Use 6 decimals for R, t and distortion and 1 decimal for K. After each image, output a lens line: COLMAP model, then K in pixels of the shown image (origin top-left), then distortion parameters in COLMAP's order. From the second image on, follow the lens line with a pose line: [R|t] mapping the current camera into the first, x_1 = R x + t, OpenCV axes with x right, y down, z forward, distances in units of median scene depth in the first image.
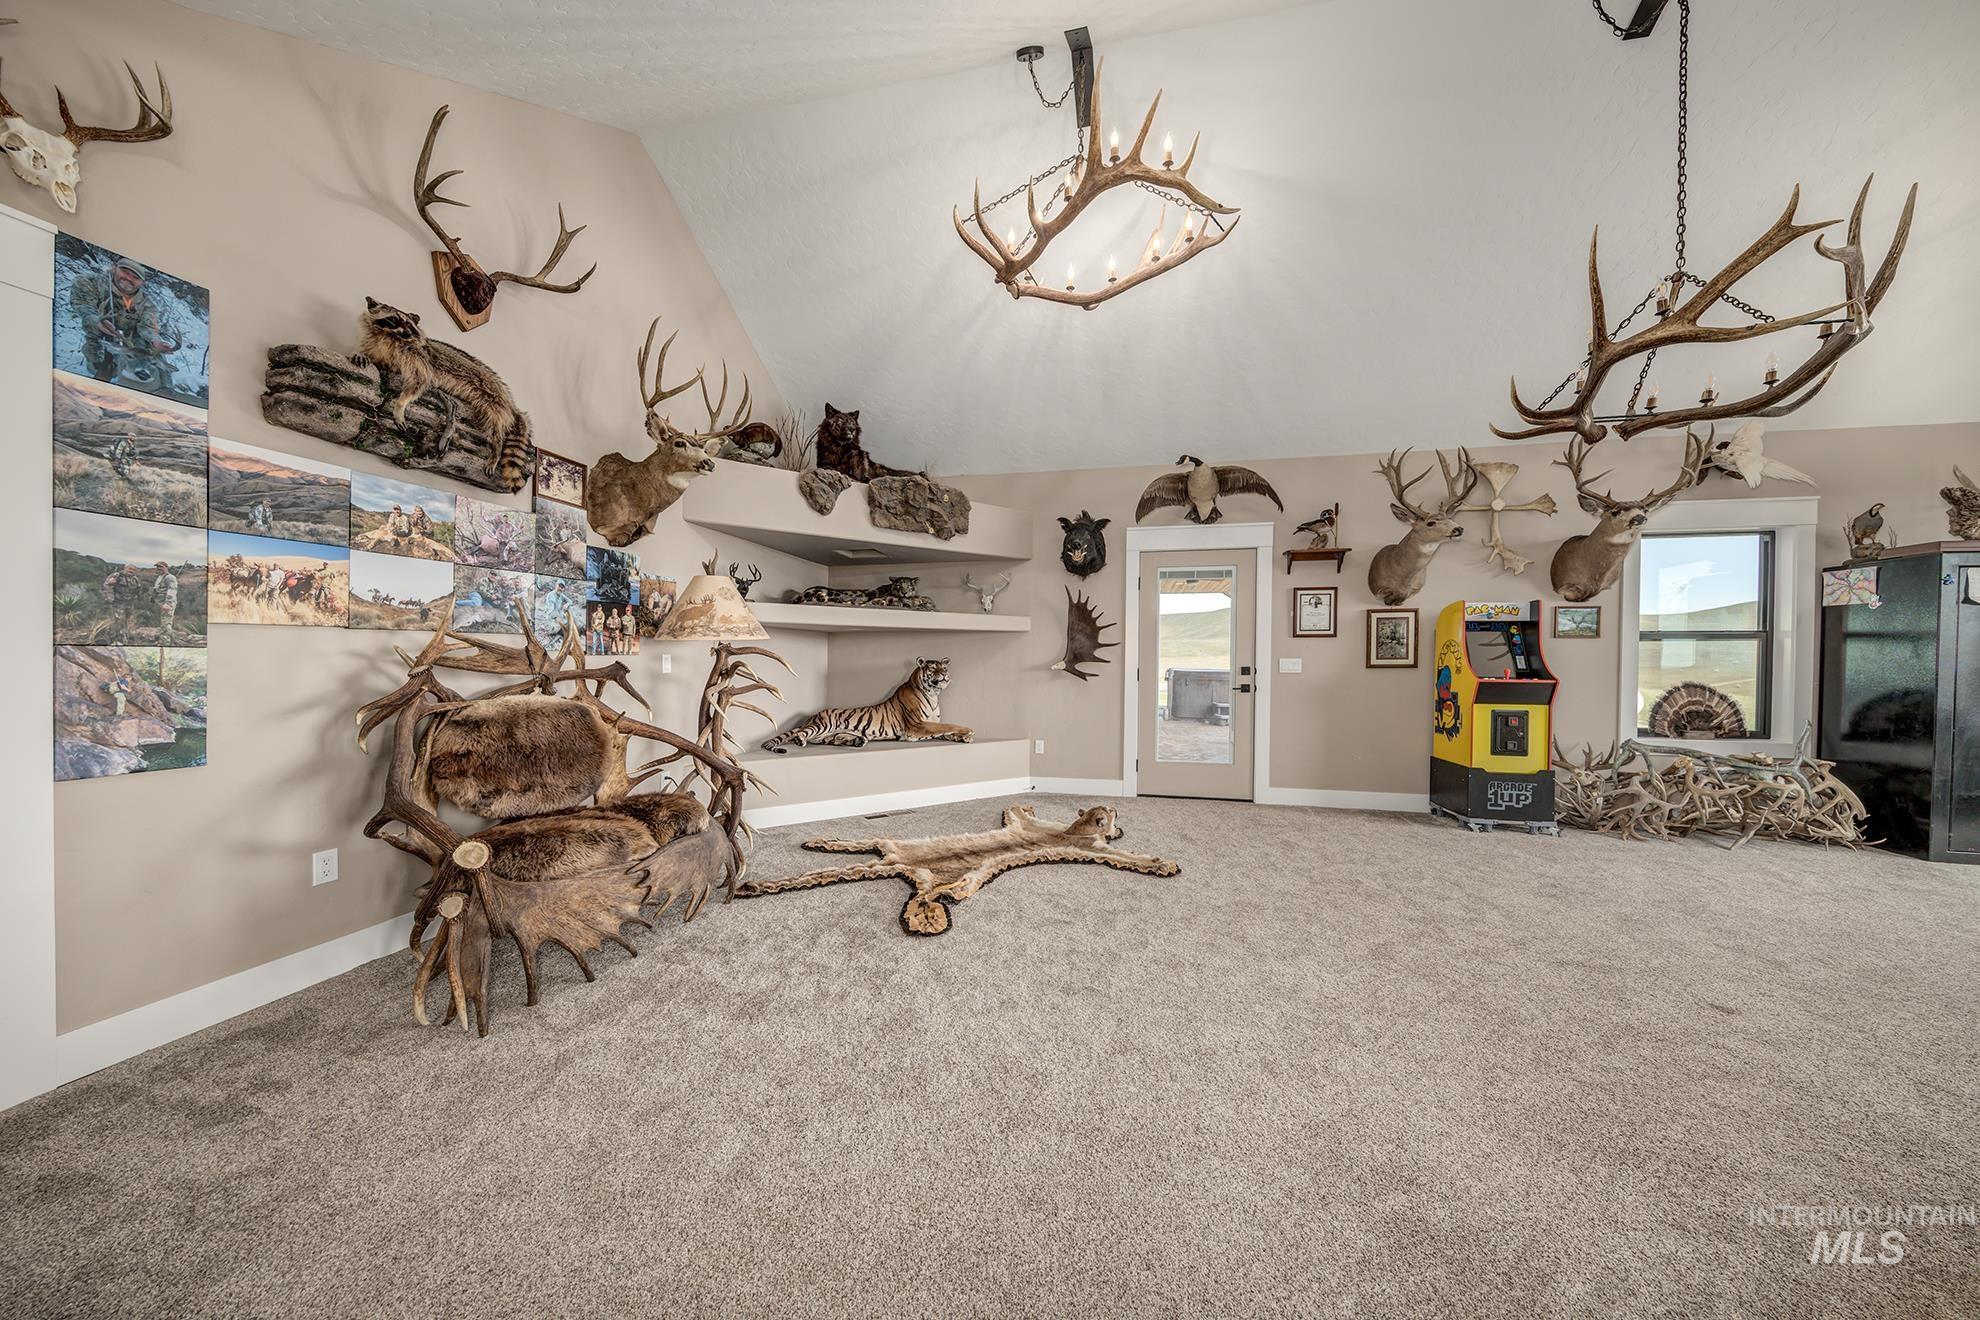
lens RADIAL K [[617.0, 0, 987.7], [0, 617.0, 665.7], [0, 0, 1]] dist [0.000132, -0.000755]
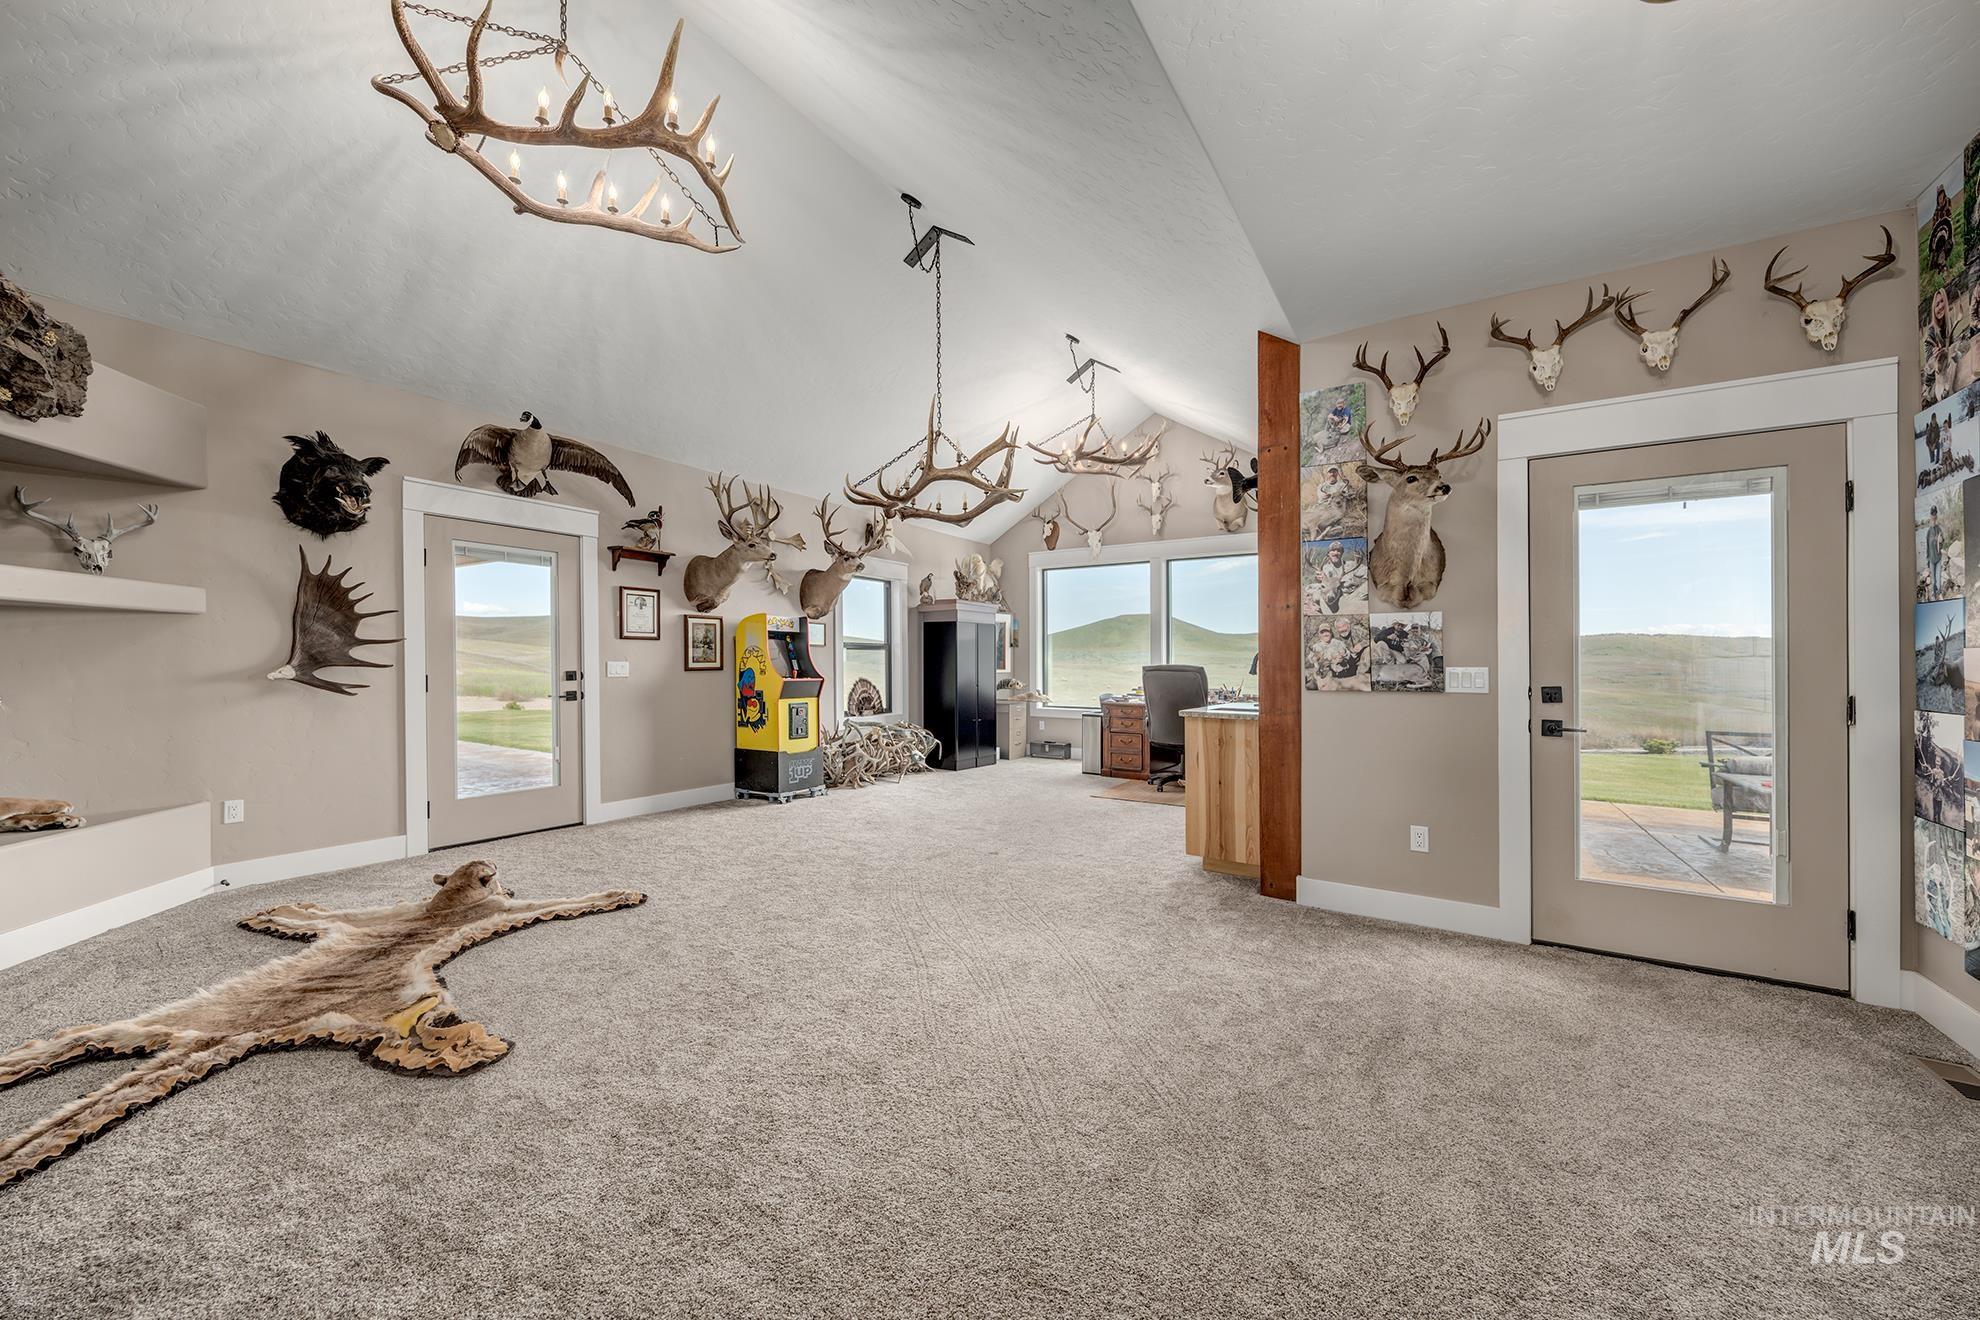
lens RADIAL K [[716.9, 0, 985.2], [0, 716.9, 663.0], [0, 0, 1]] dist [-0.009114, -0.000295]
pose [[0.362975, -0.002098, 0.931796, -0.360065], [0.007306, 0.999973, -0.000595, -0.005445], [-0.931770, 0.007023, 0.362981, 0.103961]]
